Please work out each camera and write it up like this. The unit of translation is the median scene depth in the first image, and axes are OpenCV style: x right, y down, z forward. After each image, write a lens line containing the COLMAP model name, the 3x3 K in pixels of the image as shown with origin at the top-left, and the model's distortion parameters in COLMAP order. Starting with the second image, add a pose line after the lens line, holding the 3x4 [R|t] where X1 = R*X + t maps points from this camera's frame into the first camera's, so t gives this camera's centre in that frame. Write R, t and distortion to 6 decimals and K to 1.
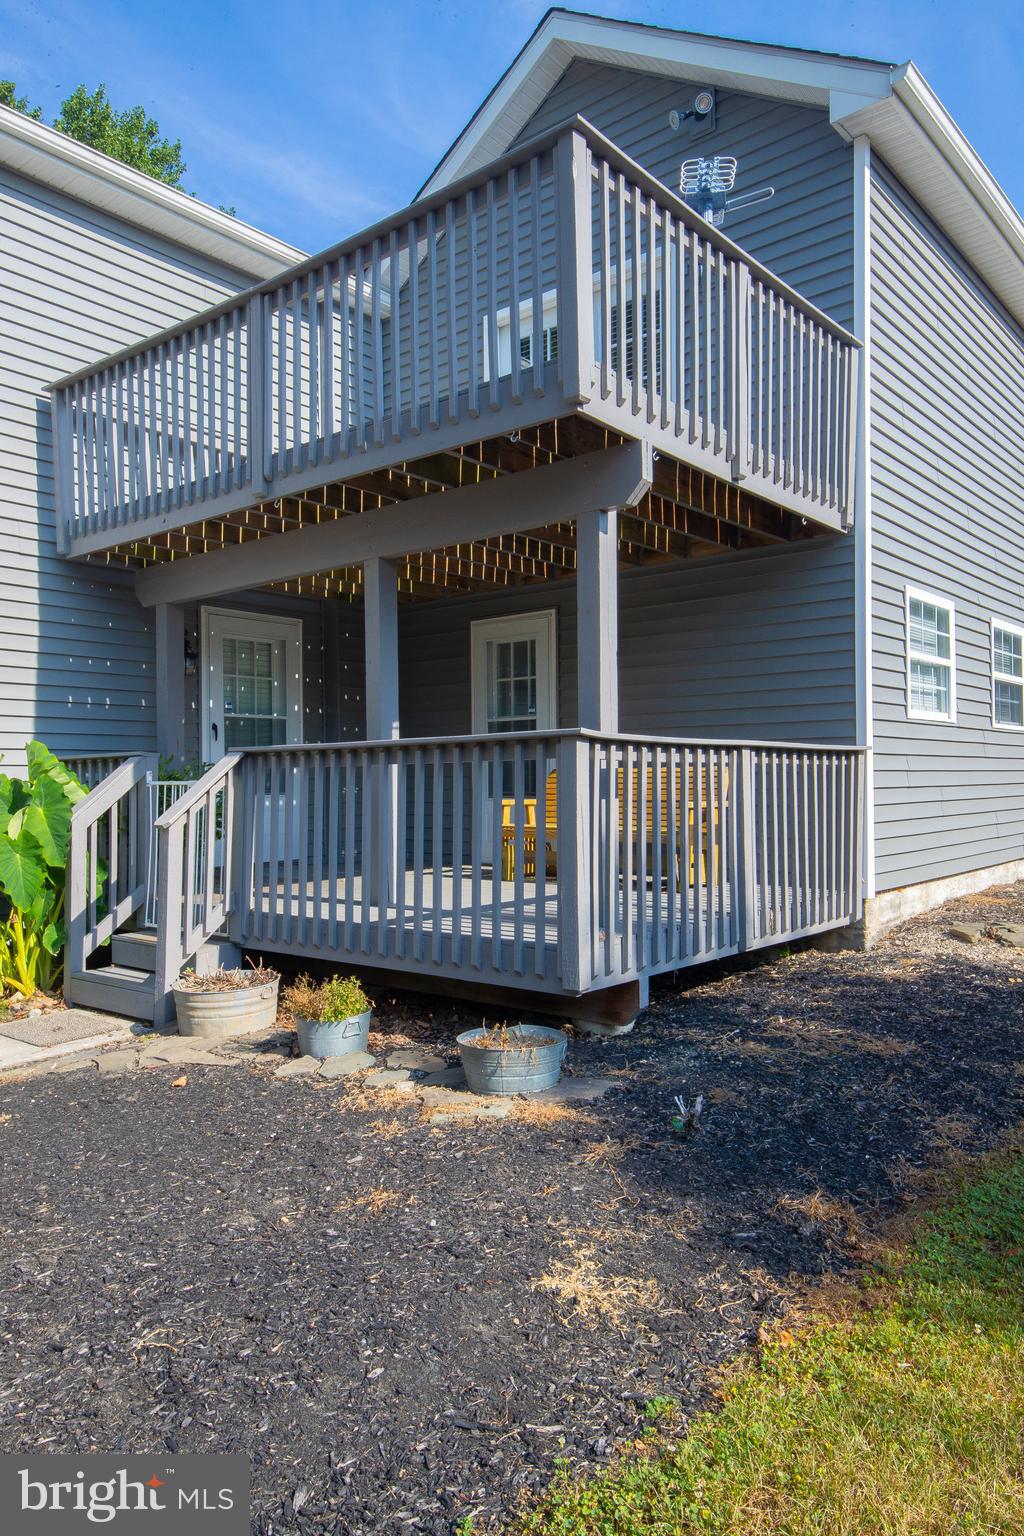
lens RADIAL K [[1031.1, 0, 524.1], [0, 1031.1, 762.0], [0, 0, 1]] dist [0.026862, -0.003975]
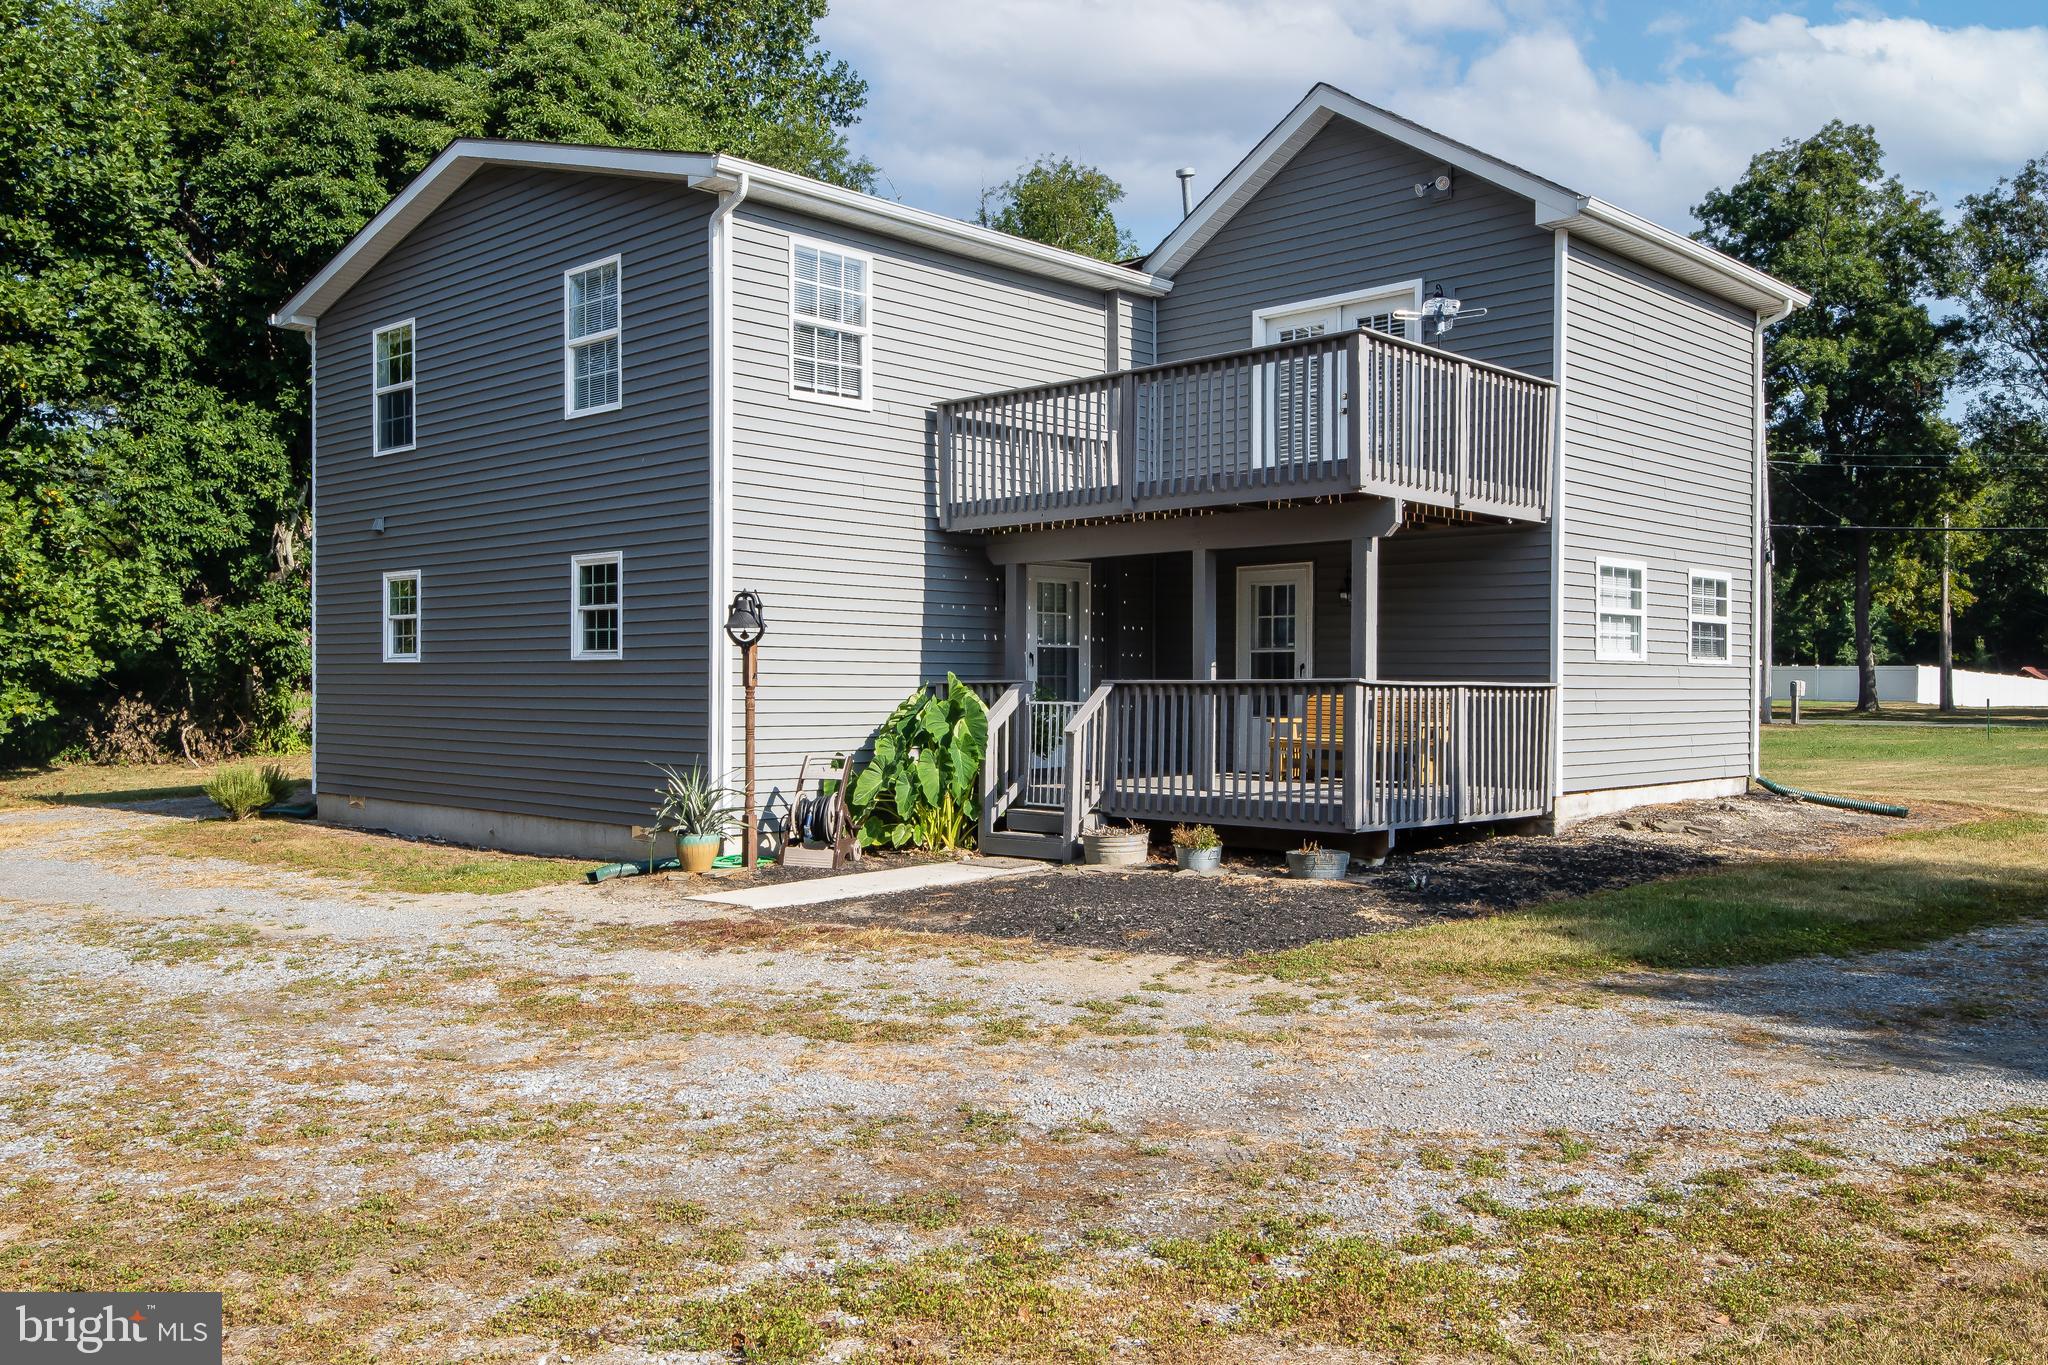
lens RADIAL K [[1671.9, 0, 1000.9], [0, 1671.9, 688.0], [0, 0, 1]] dist [-0.000445, -0.002221]
pose [[0.995745, 0.014129, -0.091064, -0.217393], [-0.012374, 0.999727, 0.019805, -0.049100], [0.091319, -0.018594, 0.995648, -1.398972]]
